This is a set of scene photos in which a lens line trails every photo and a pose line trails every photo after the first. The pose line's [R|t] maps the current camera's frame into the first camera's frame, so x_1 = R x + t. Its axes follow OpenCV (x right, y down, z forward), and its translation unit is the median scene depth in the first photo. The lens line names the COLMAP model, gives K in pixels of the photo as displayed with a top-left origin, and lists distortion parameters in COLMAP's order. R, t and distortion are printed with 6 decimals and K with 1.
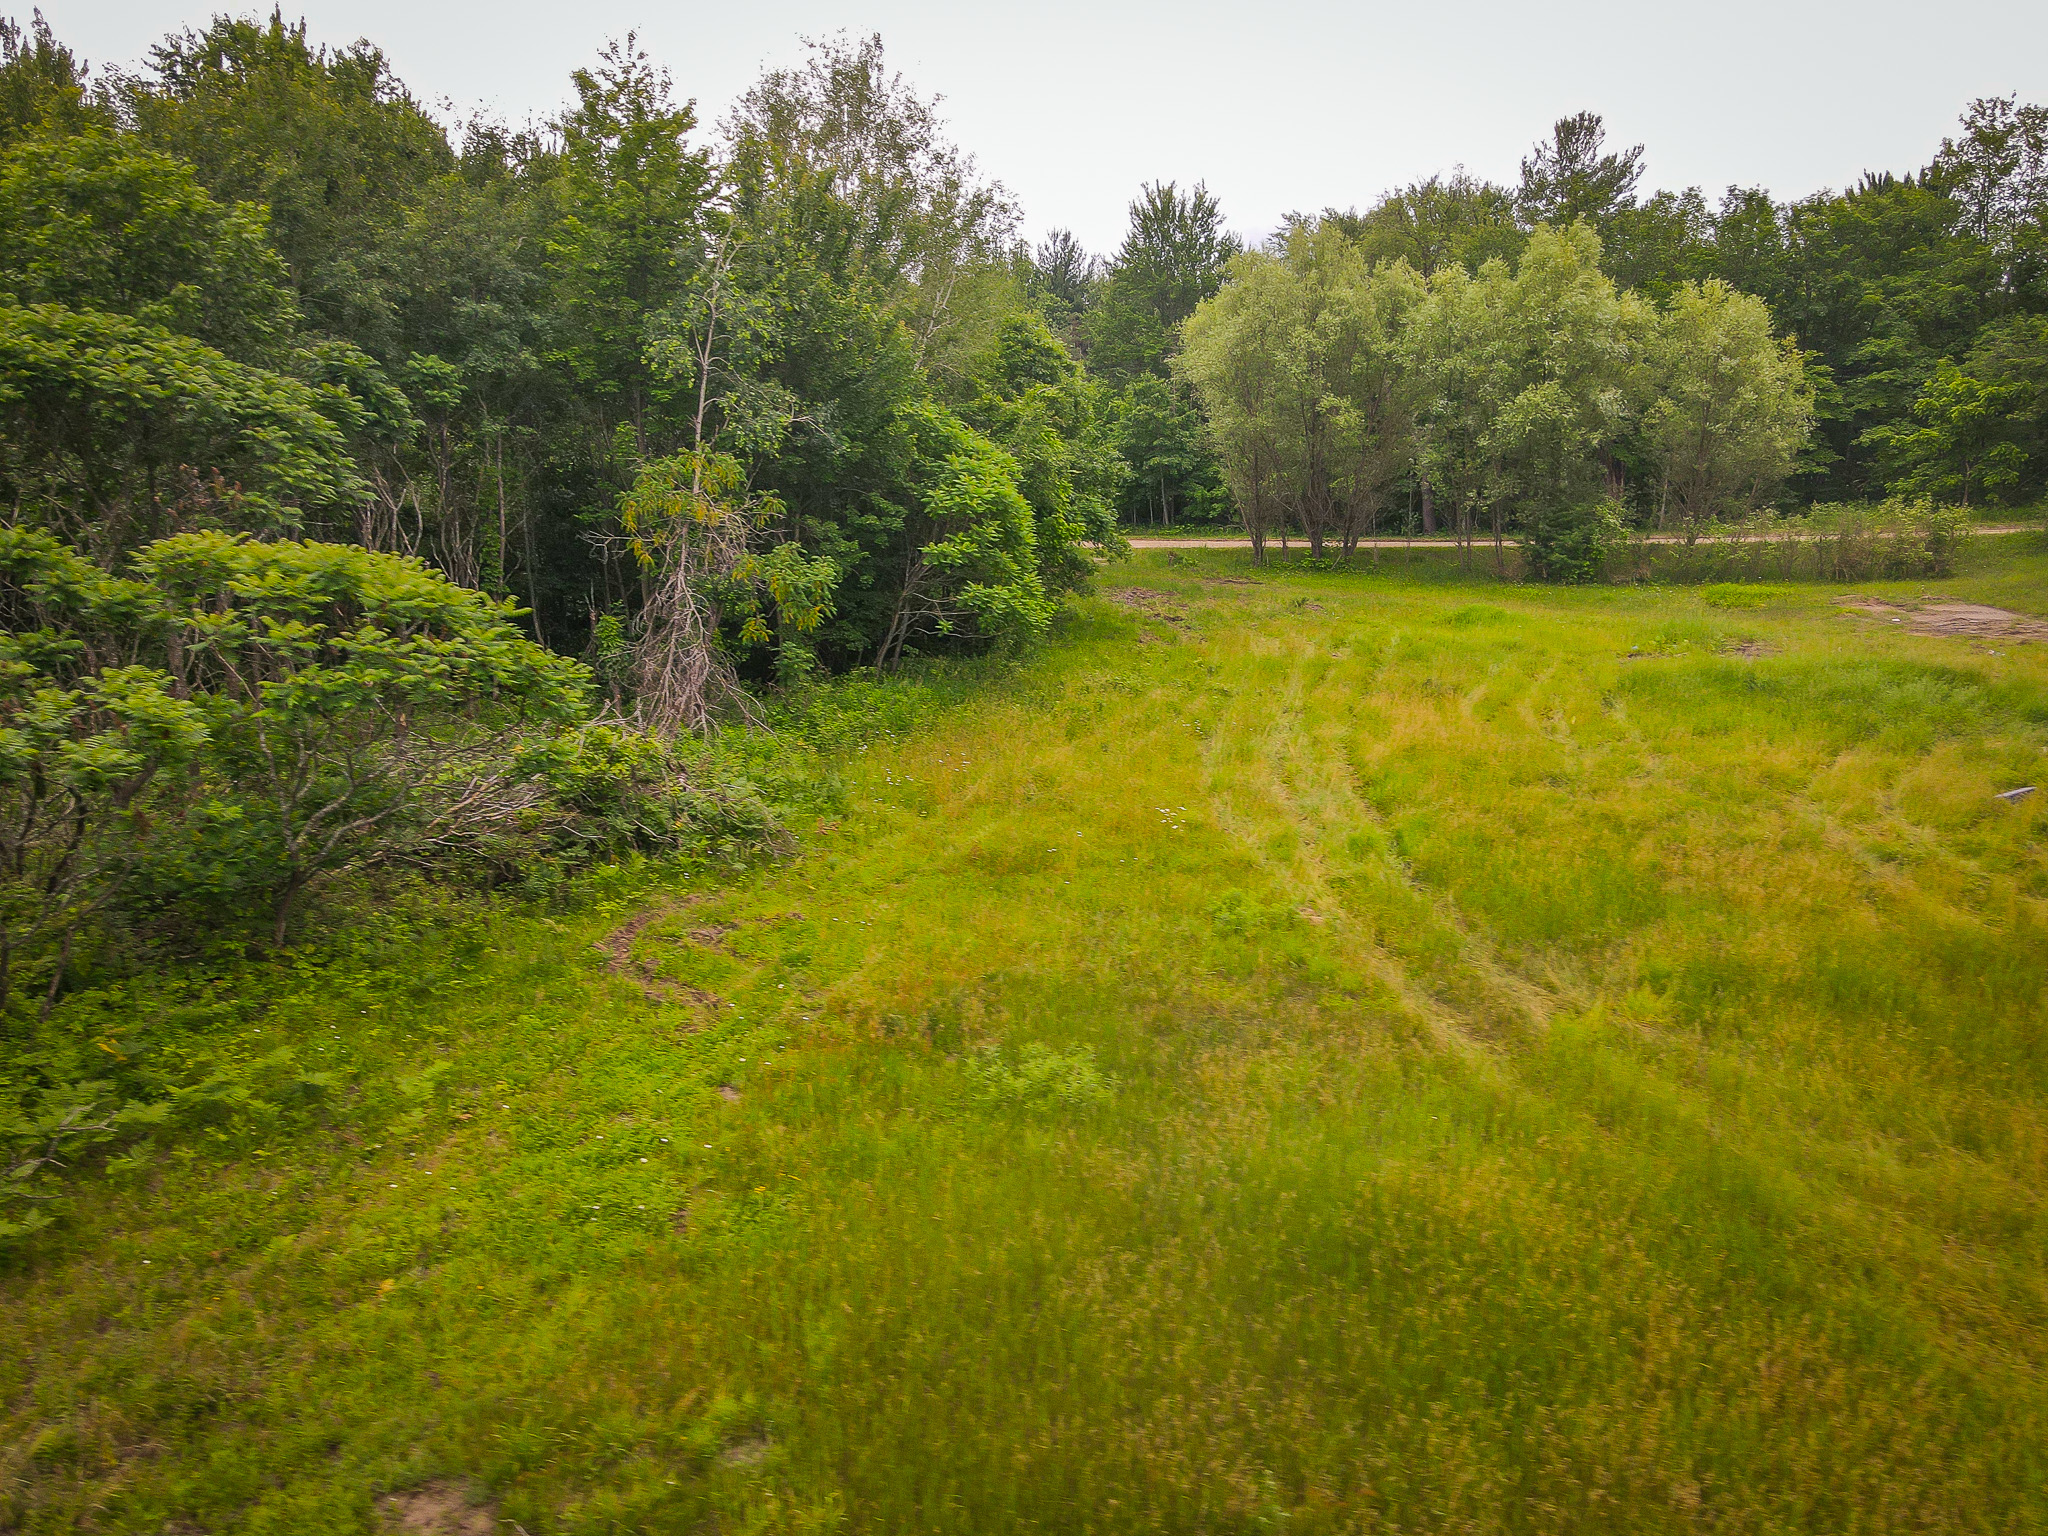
lens RADIAL K [[1496.8, 0, 1024.0], [0, 1496.8, 768.0], [0, 0, 1]] dist [0.032177, -0.005509]
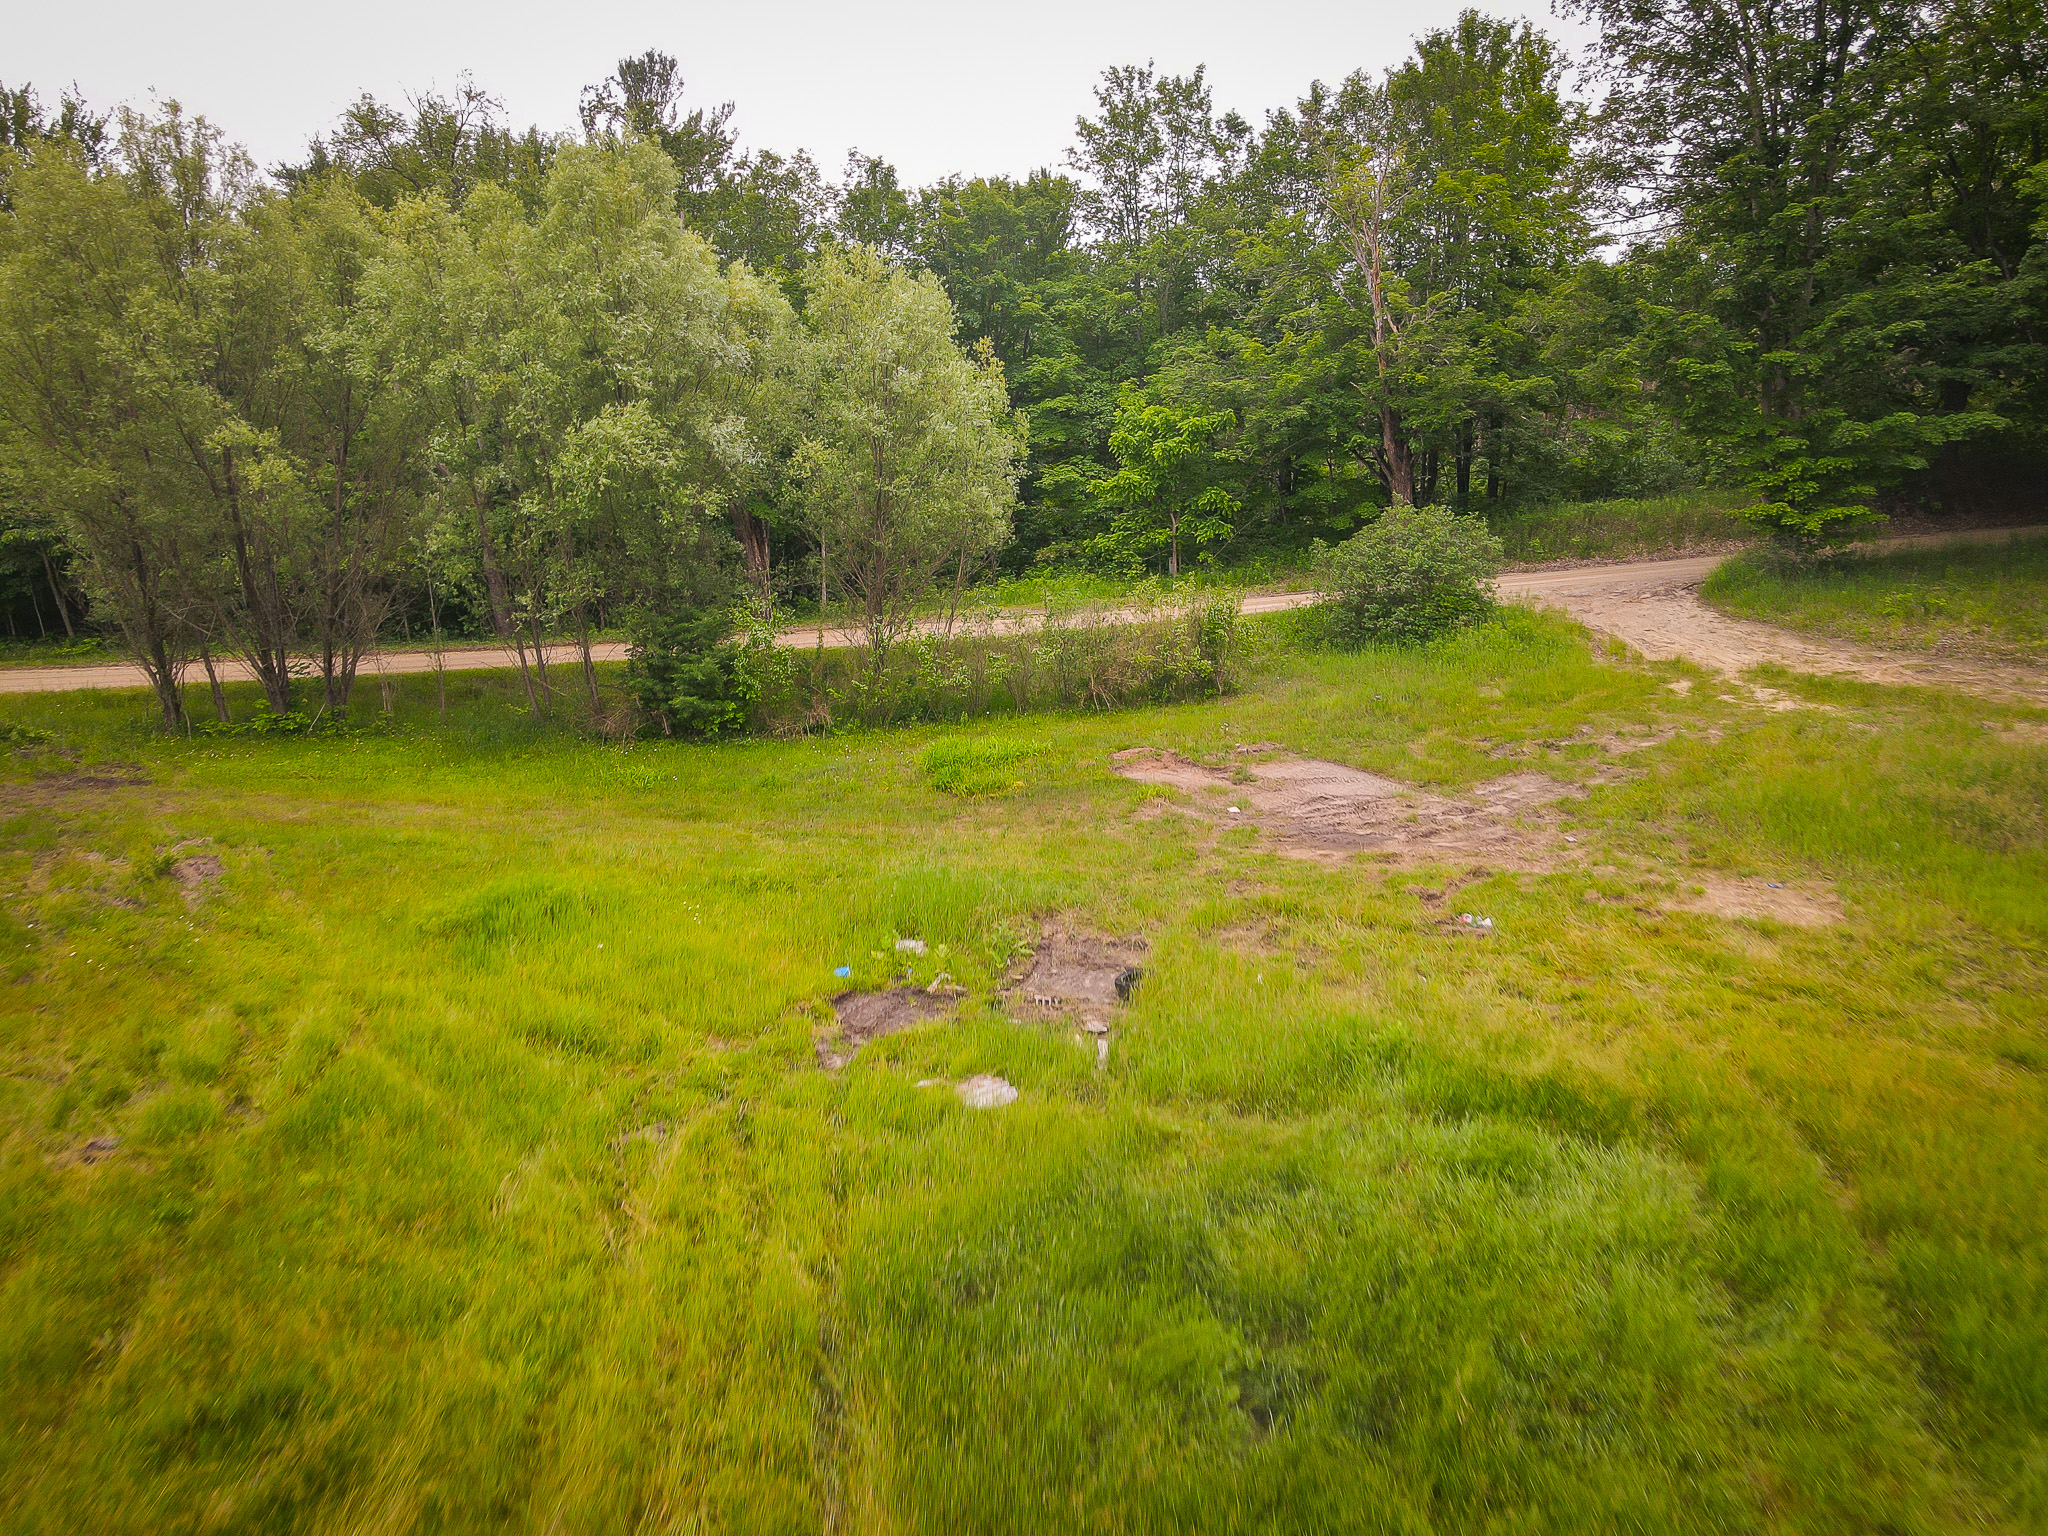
lens RADIAL K [[1467.3, 0, 1023.0], [0, 1467.3, 744.2], [0, 0, 1]] dist [0.017876, 0.006143]
pose [[0.855187, -0.112303, 0.506007, 0.166303], [0.125489, 0.992062, 0.008092, -0.104919], [-0.502900, 0.056578, 0.862491, 0.414121]]
